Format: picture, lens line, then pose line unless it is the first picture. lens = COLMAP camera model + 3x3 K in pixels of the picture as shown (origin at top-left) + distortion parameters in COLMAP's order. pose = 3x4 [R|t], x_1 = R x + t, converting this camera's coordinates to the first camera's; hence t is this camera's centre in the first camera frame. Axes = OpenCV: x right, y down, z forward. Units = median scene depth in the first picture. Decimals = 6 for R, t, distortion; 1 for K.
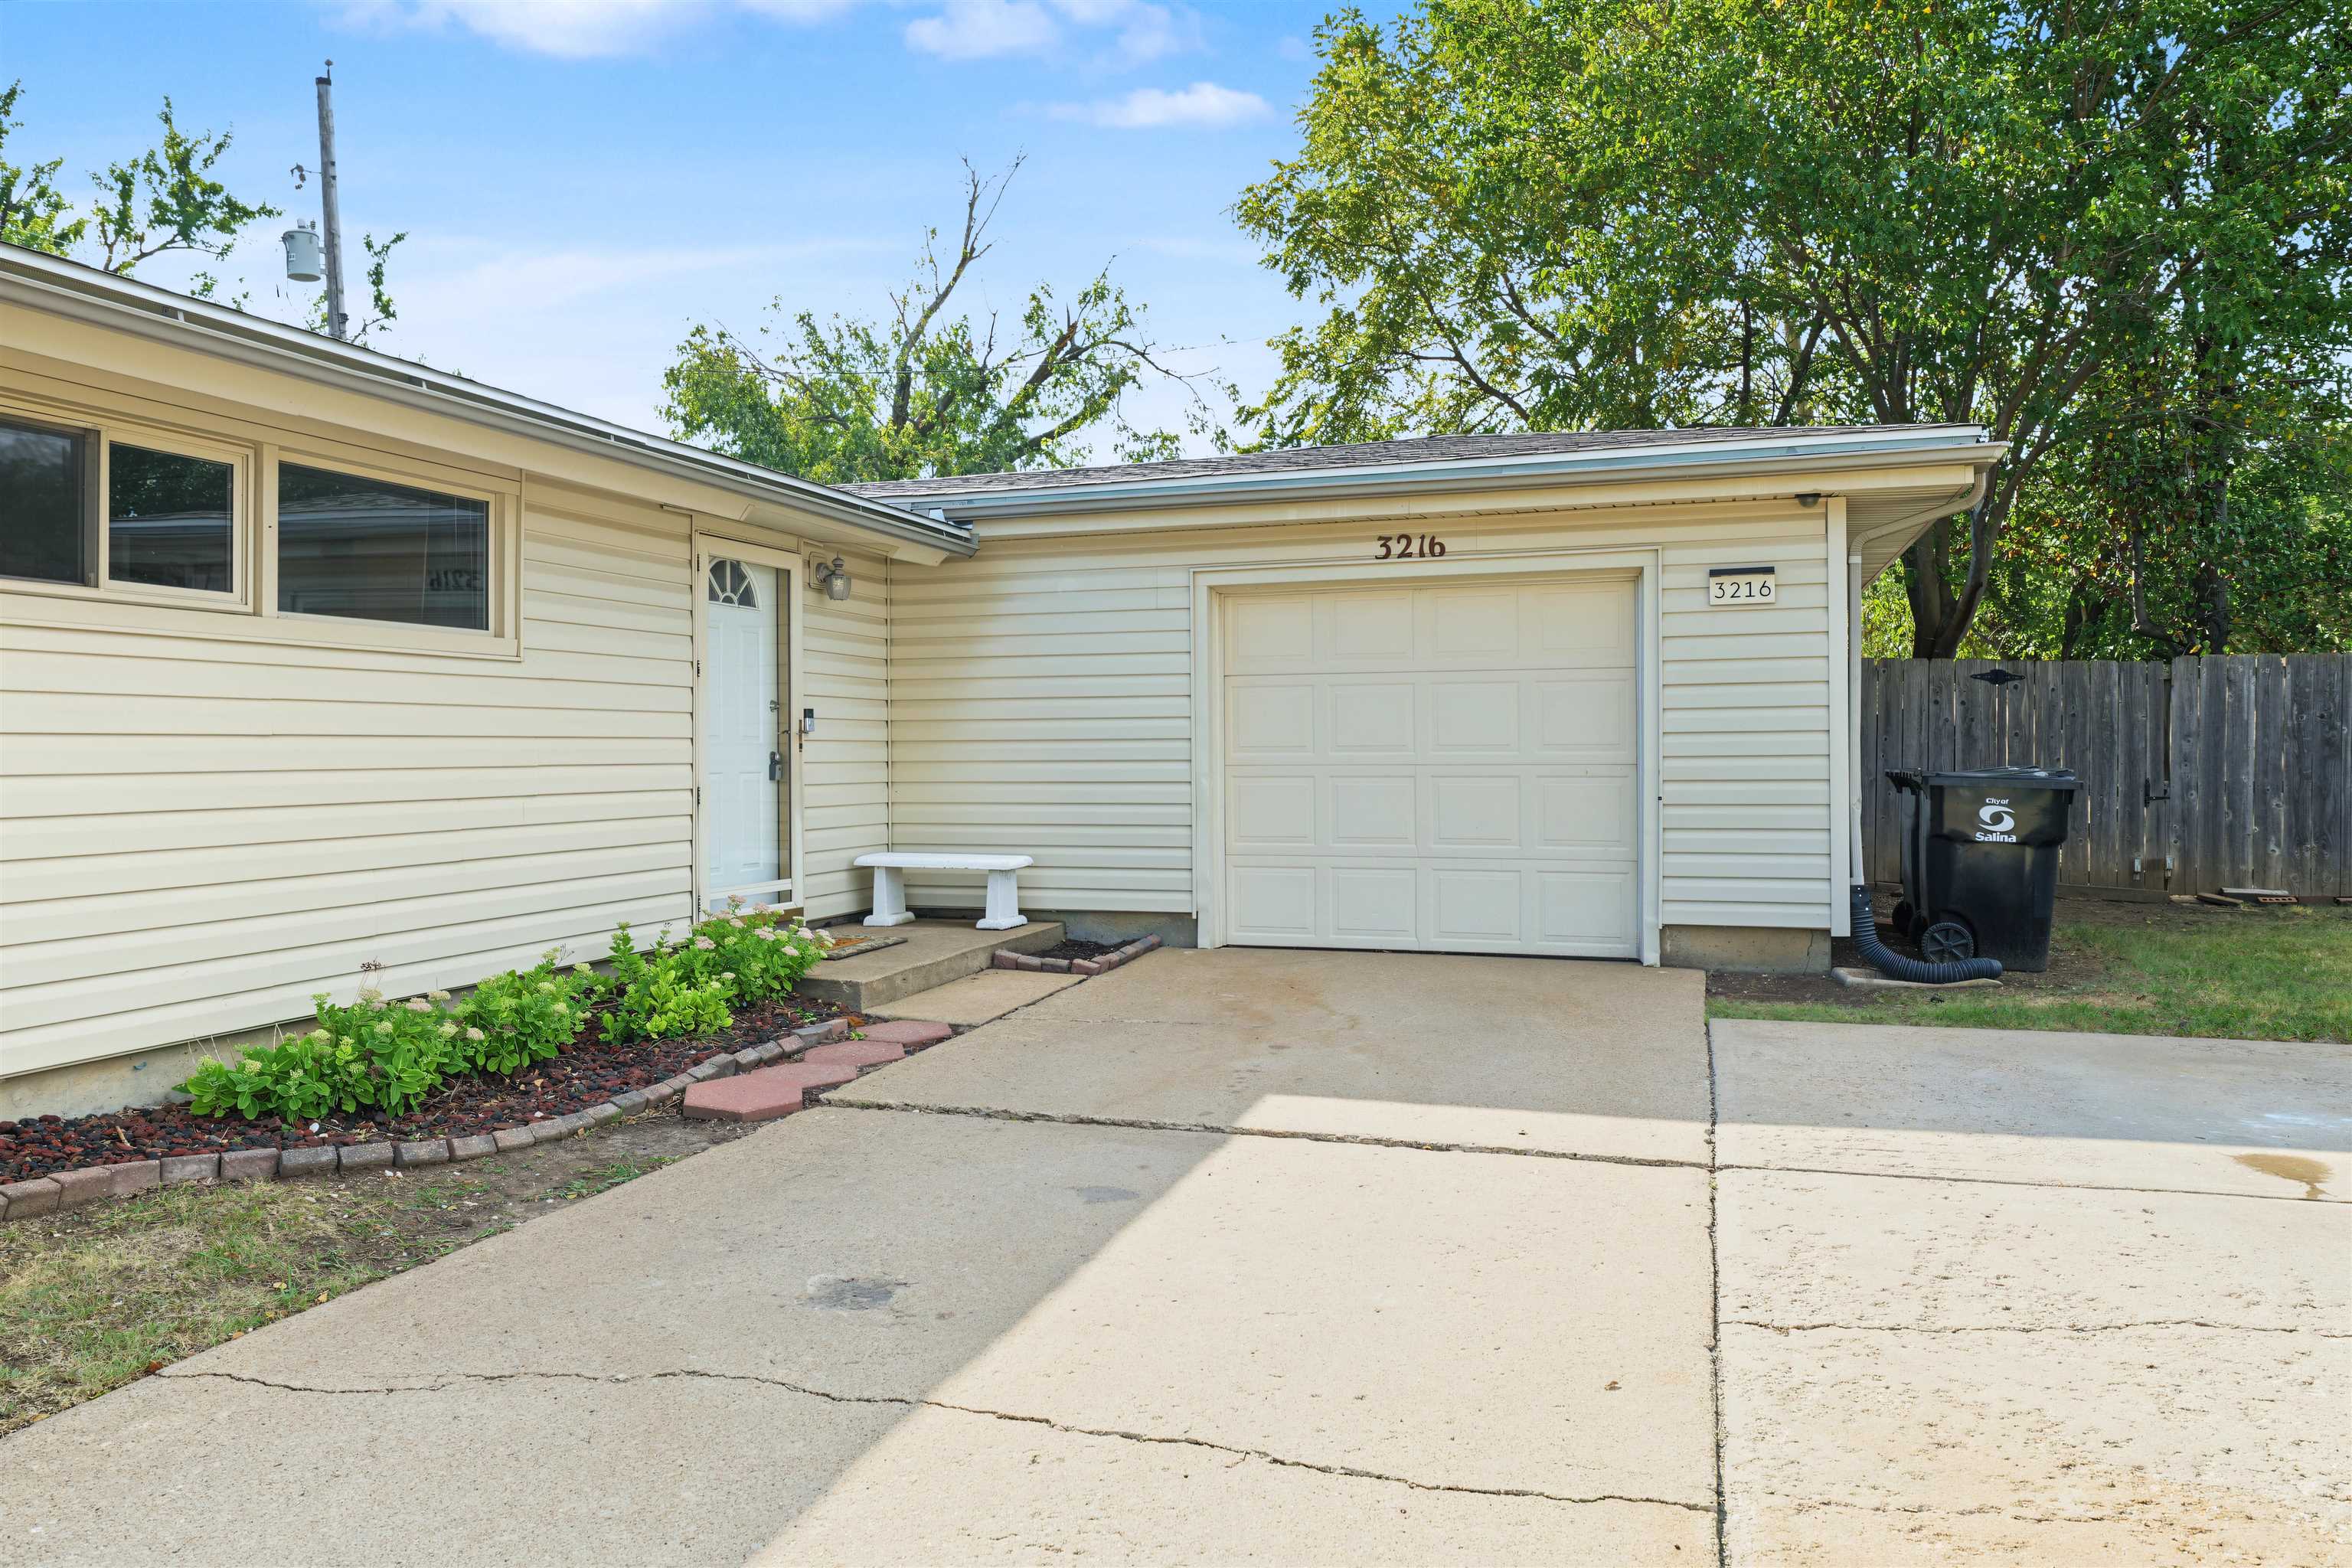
lens RADIAL K [[1630.8, 0, 1175.3], [0, 1630.8, 777.6], [0, 0, 1]] dist [-0.005607, 0.000044]
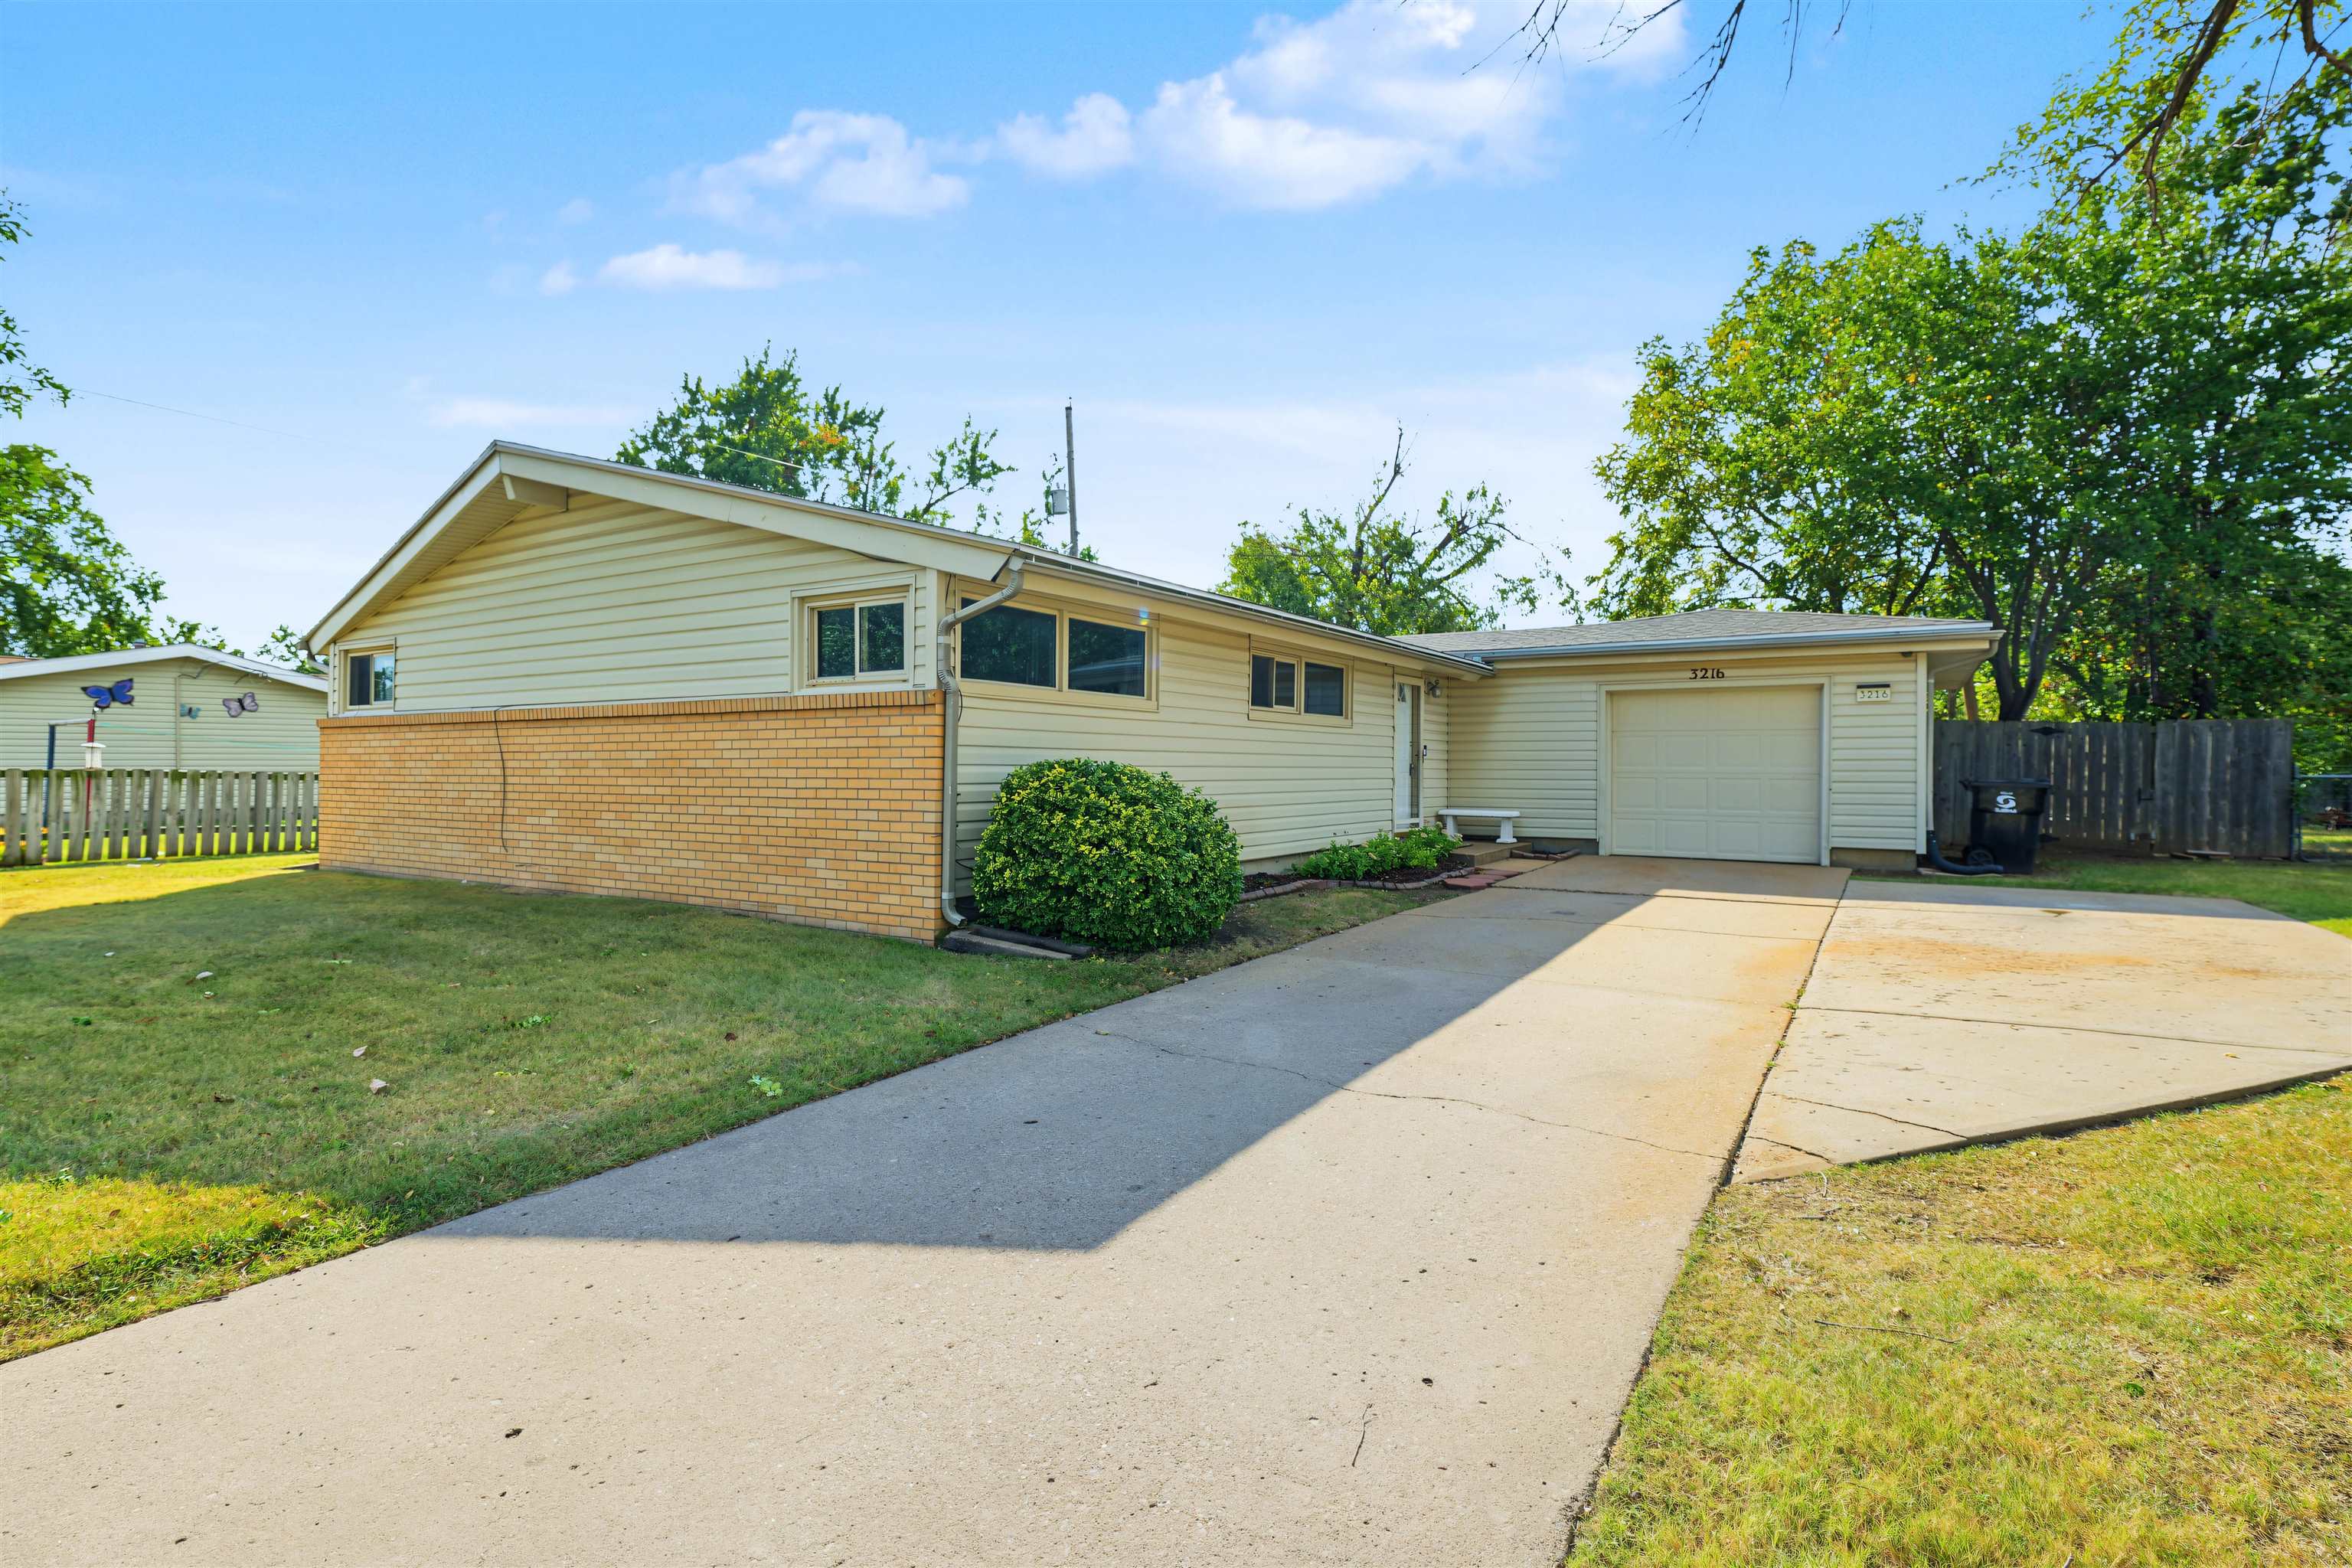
lens RADIAL K [[1148.9, 0, 1178.0], [0, 1148.9, 771.5], [0, 0, 1]] dist [0.001337, 0.000718]
pose [[0.968626, 0.013758, -0.248143, -0.119119], [-0.016814, 0.999807, -0.010200, 0.013299], [0.247955, 0.014053, 0.968670, -0.503089]]
